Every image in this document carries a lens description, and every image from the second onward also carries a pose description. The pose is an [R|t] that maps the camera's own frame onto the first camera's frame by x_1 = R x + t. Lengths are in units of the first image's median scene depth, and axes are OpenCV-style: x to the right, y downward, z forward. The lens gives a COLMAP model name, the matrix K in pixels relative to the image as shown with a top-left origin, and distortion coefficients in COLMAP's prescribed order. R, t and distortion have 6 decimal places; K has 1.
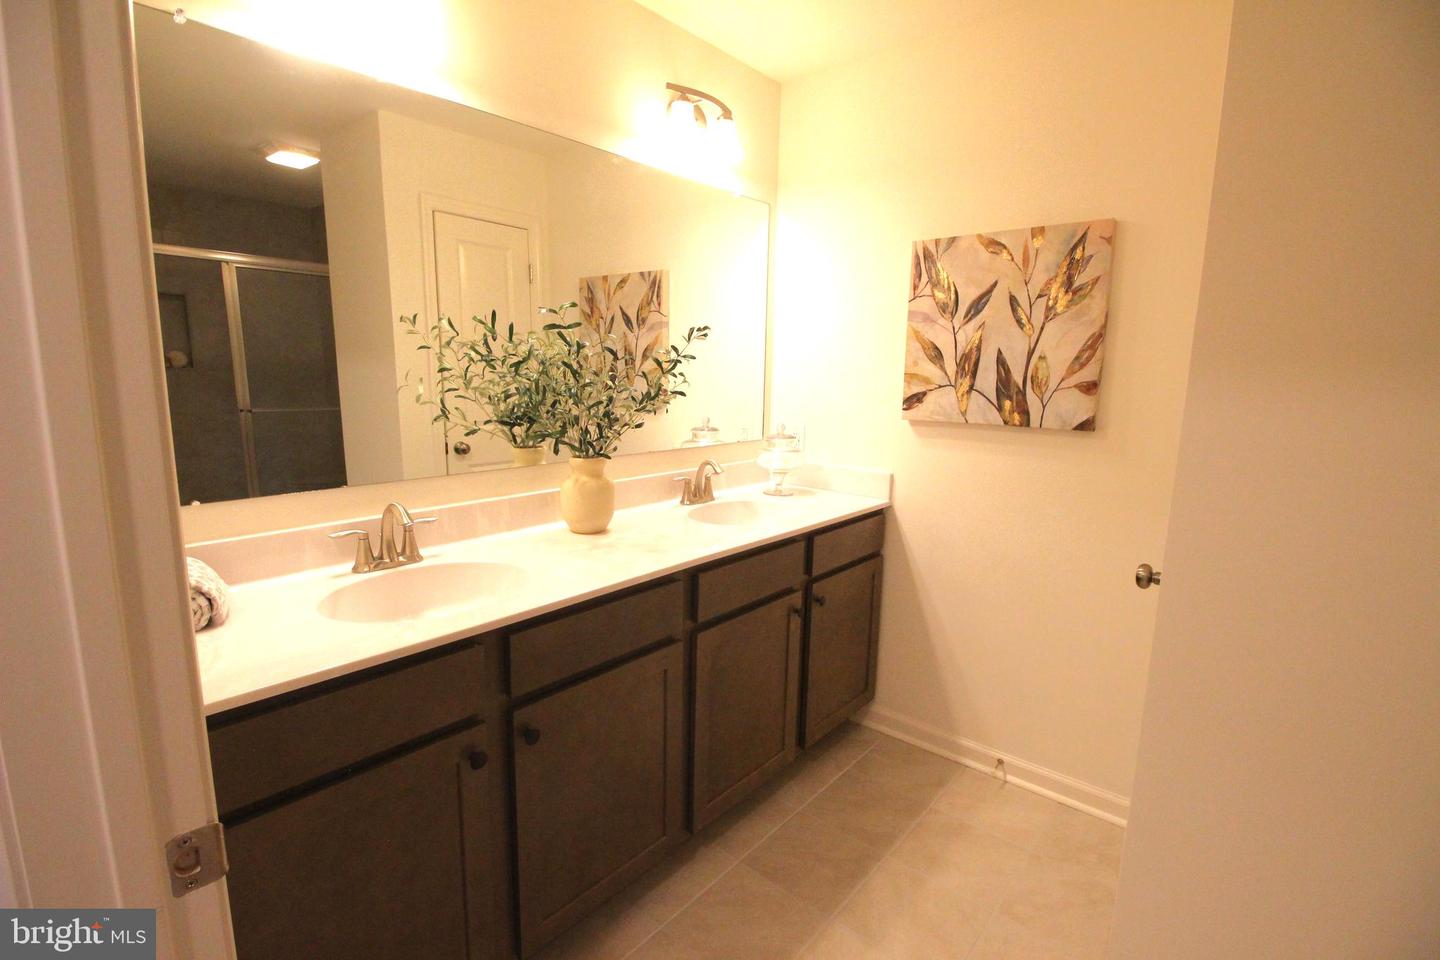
lens RADIAL K [[671.9, 0, 715.6], [0, 671.9, 474.8], [0, 0, 1]] dist [-0.003394, -0.010417]
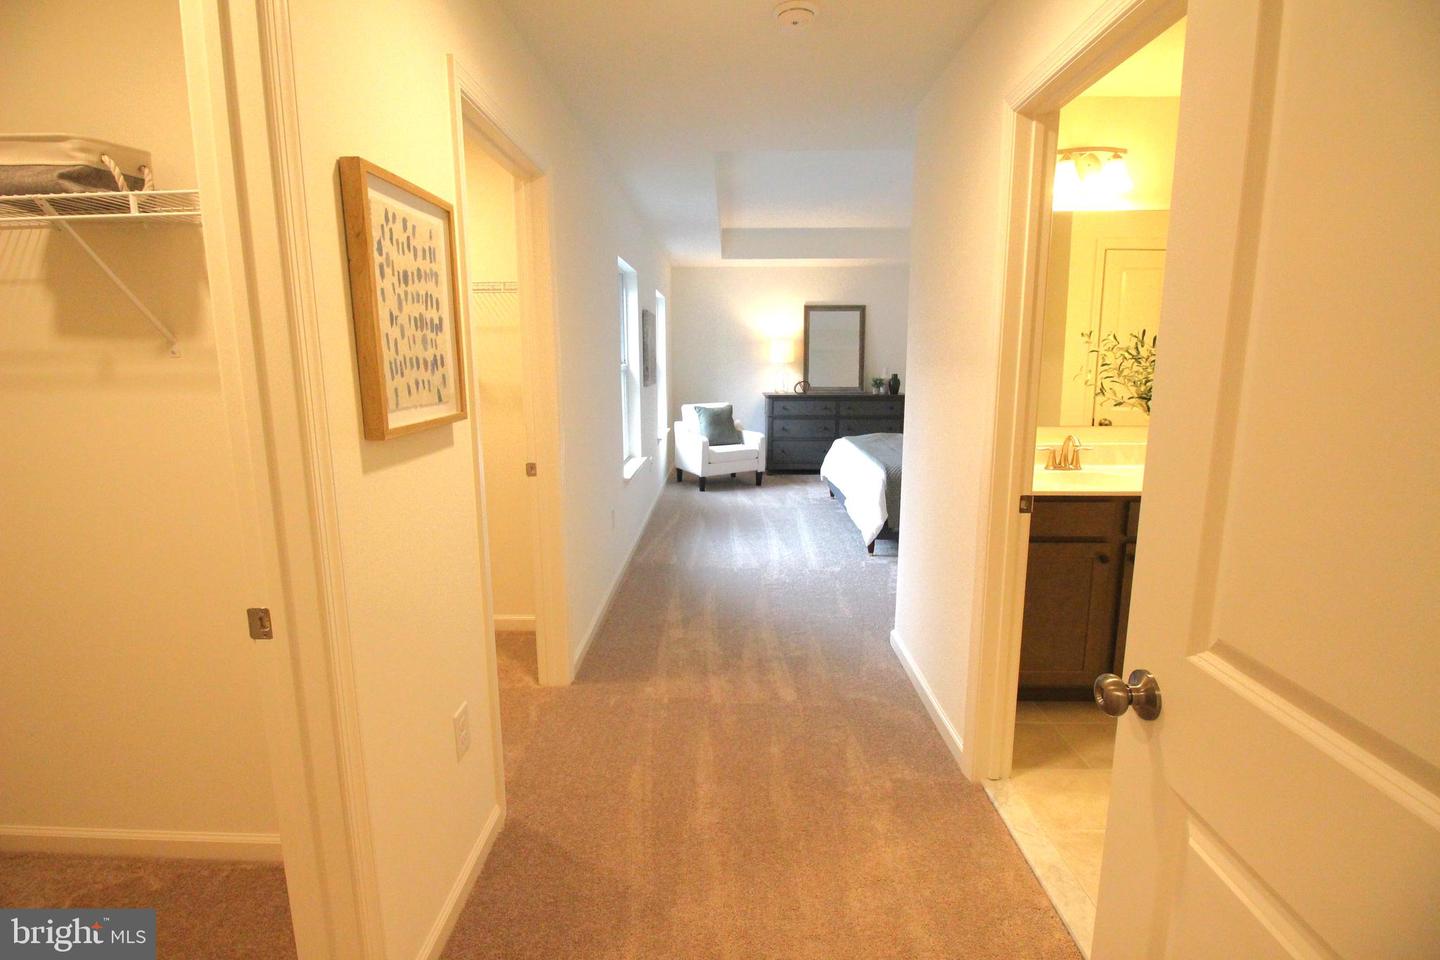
lens RADIAL K [[671.9, 0, 715.6], [0, 671.9, 474.8], [0, 0, 1]] dist [-0.003394, -0.010417]
pose [[0.642317, 0.109068, -0.758639, 0.249304], [-0.104889, 0.993019, 0.053958, 0.120020], [0.759228, 0.044915, 0.649273, -0.759949]]
